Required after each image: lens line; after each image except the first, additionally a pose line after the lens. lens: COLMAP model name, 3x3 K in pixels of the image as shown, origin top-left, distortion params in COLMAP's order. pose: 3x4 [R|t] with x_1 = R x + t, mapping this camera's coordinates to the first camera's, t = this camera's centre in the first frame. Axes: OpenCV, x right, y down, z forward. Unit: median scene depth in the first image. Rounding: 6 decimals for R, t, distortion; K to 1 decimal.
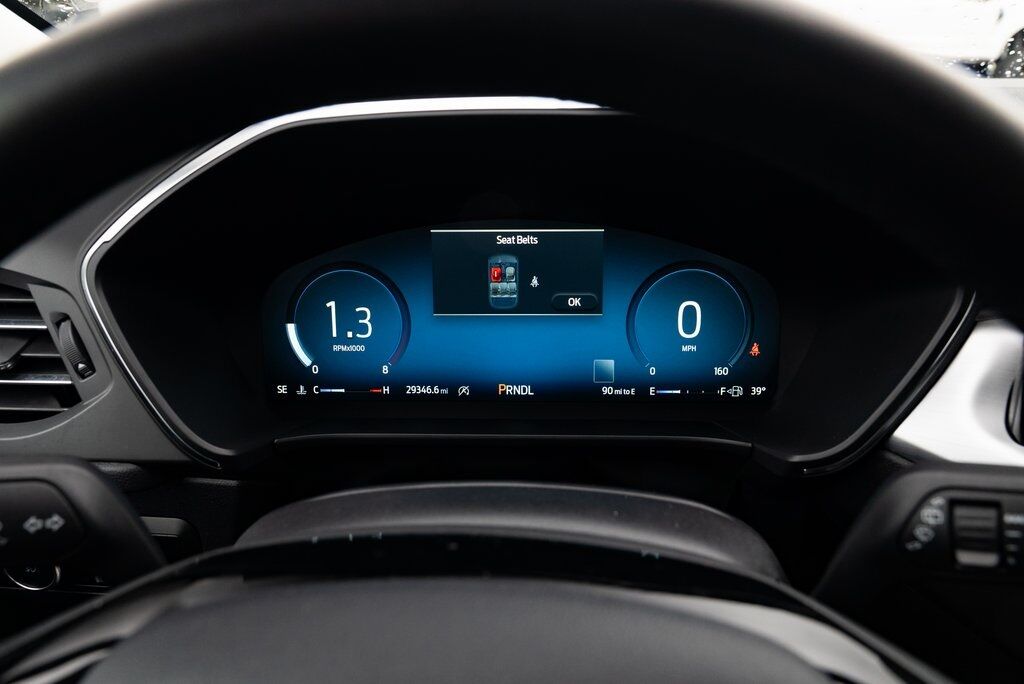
lens RADIAL K [[816.7, 0, 512.0], [0, 816.7, 342.0], [0, 0, 1]] dist [-0.014077, 0.013244]
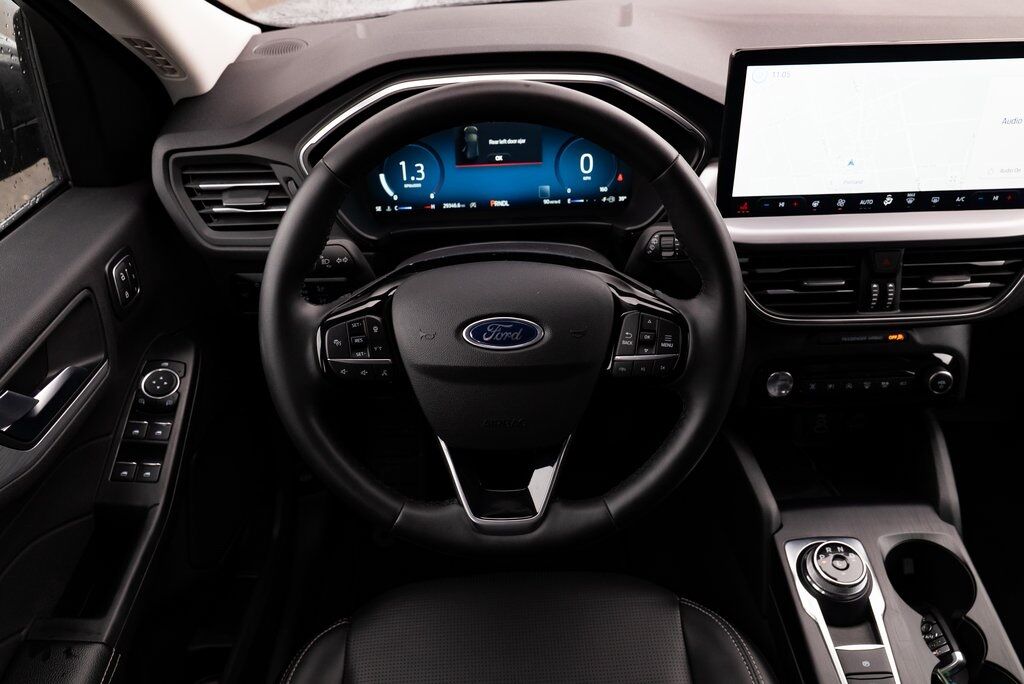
lens RADIAL K [[816.7, 0, 512.0], [0, 816.7, 342.0], [0, 0, 1]] dist [-0.014077, 0.013244]
pose [[0.997300, -0.053626, 0.050165, -0.083983], [0.040885, 0.972971, 0.227280, -0.063245], [-0.060997, -0.224615, 0.972537, -0.999883]]
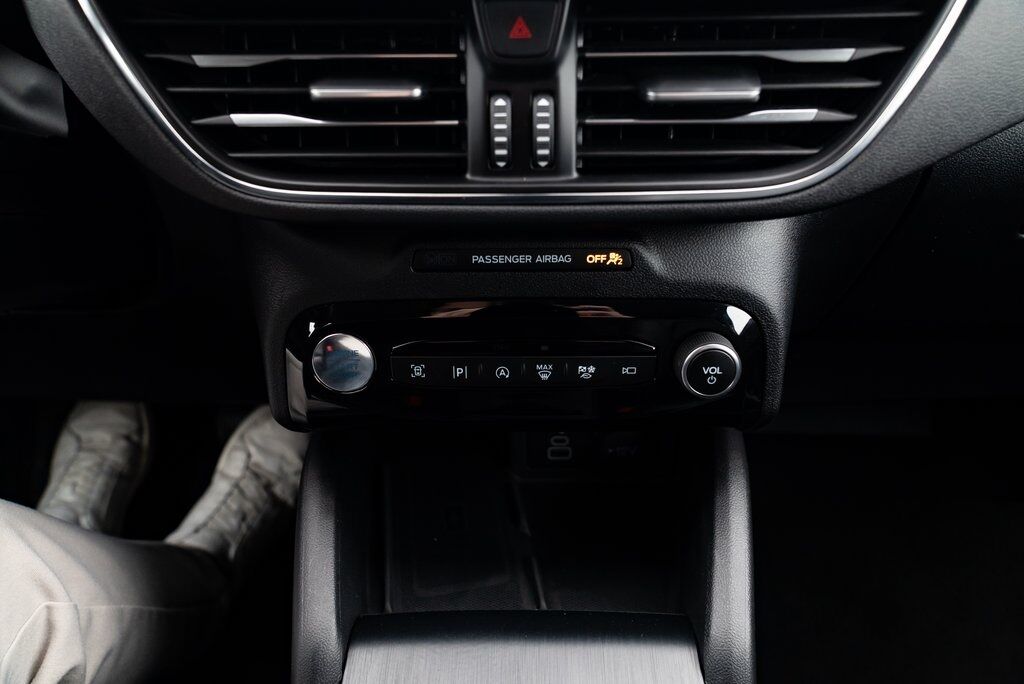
lens RADIAL K [[703.0, 0, 512.0], [0, 703.0, 342.0], [0, 0, 1]] dist [-0.047942, 0.000855]
pose [[0.999305, -0.024098, 0.028448, 0.781356], [0.016767, 0.971993, 0.234411, 0.306407], [-0.033300, -0.233771, 0.971721, 0.101565]]
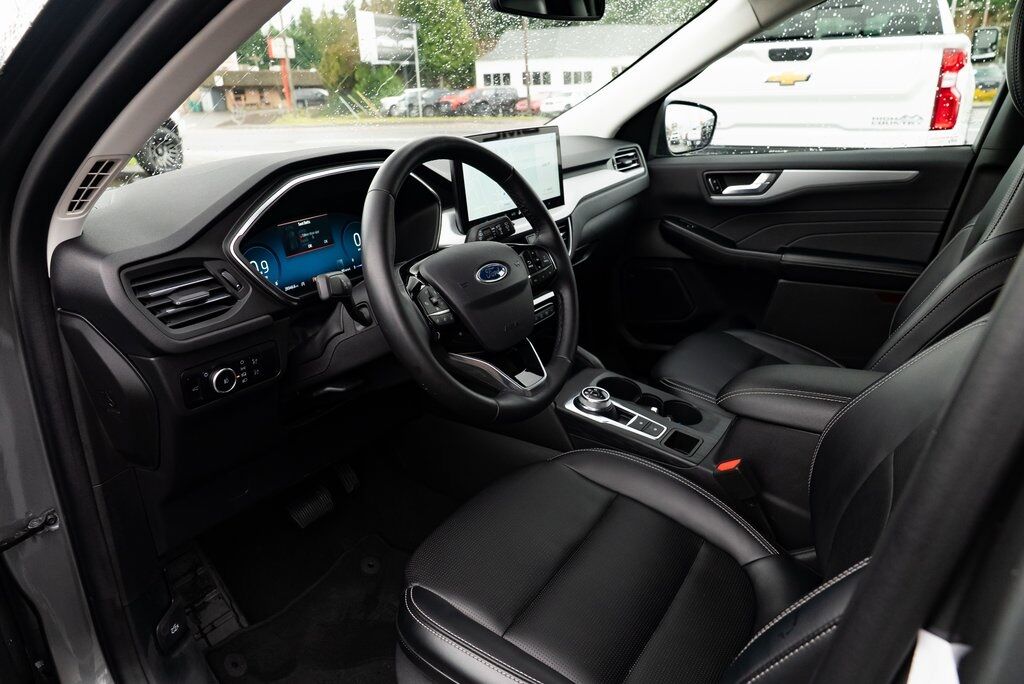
lens RADIAL K [[700.8, 0, 512.0], [0, 700.8, 342.0], [0, 0, 1]] dist [-0.023508, 0.009052]
pose [[0.509251, -0.304947, 0.804780, -1.609835], [0.344531, 0.929153, 0.134061, 0.166784], [-0.788646, 0.209001, 0.578236, -0.792634]]
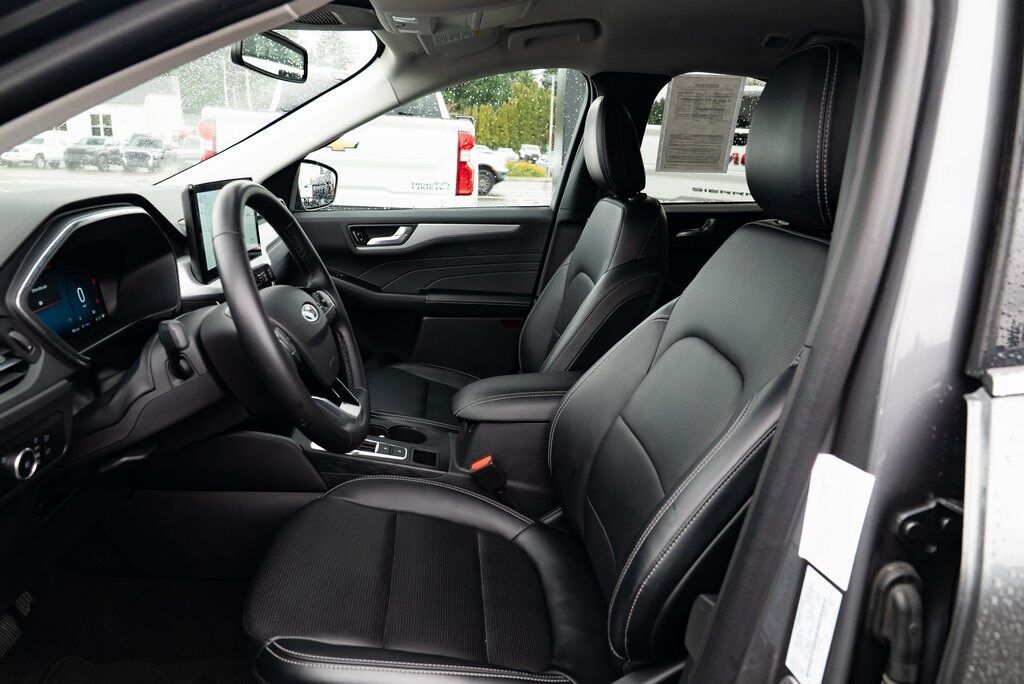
lens RADIAL K [[698.1, 0, 512.0], [0, 698.1, 342.0], [0, 0, 1]] dist [-0.004915, 0.000109]
pose [[-0.130341, -0.258176, 0.957265, -2.047747], [0.320812, 0.902579, 0.287109, -0.086166], [-0.938132, 0.344524, -0.034818, -0.122114]]
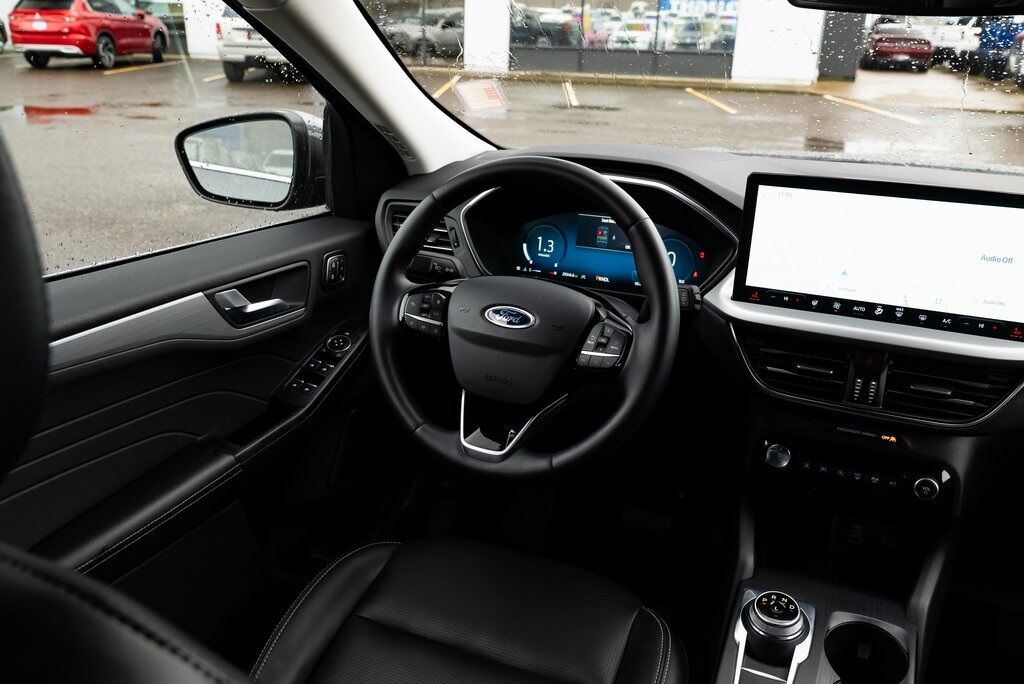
lens RADIAL K [[816.7, 0, 512.0], [0, 816.7, 342.0], [0, 0, 1]] dist [-0.014077, 0.013244]
pose [[0.927322, 0.154180, -0.341030, 0.666298], [-0.154130, 0.987670, 0.027421, 0.233955], [0.341053, 0.027135, 0.939652, -1.553759]]
